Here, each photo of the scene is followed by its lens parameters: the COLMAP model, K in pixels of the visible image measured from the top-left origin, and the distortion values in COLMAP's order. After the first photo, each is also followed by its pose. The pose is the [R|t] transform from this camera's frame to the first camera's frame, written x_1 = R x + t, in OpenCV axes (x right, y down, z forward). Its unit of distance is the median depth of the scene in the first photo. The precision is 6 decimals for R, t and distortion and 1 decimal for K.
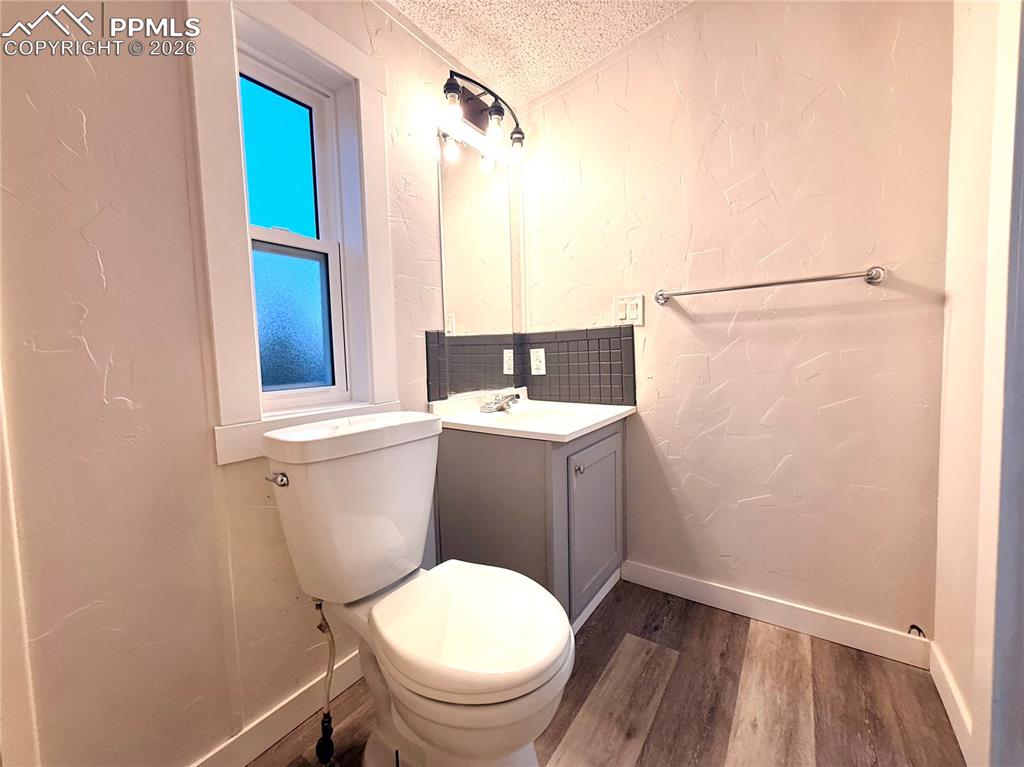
lens RADIAL K [[405.4, 0, 512.0], [0, 405.4, 383.5], [0, 0, 1]] dist [-0.000568, 0.000029]
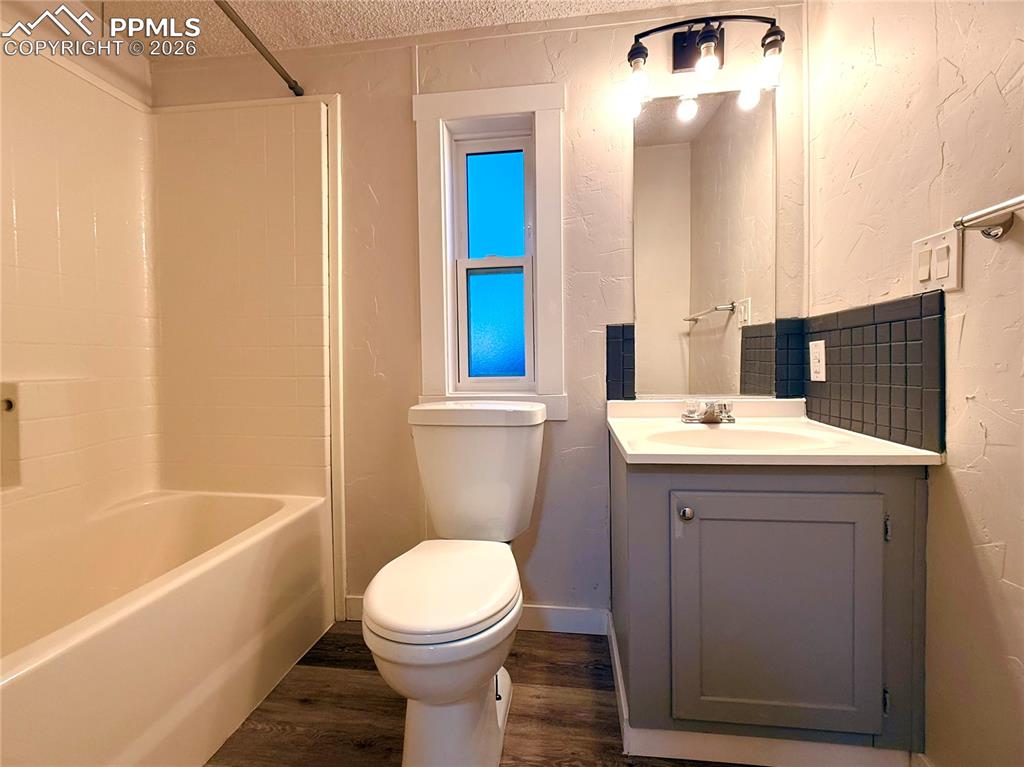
lens RADIAL K [[444.1, 0, 515.3], [0, 444.1, 374.4], [0, 0, 1]] dist [-0.001176, 0.000030]
pose [[0.467583, 0.047078, -0.882695, 0.548517], [-0.060478, 0.997945, 0.021188, -0.021177], [0.881878, 0.043476, 0.469469, 0.289493]]
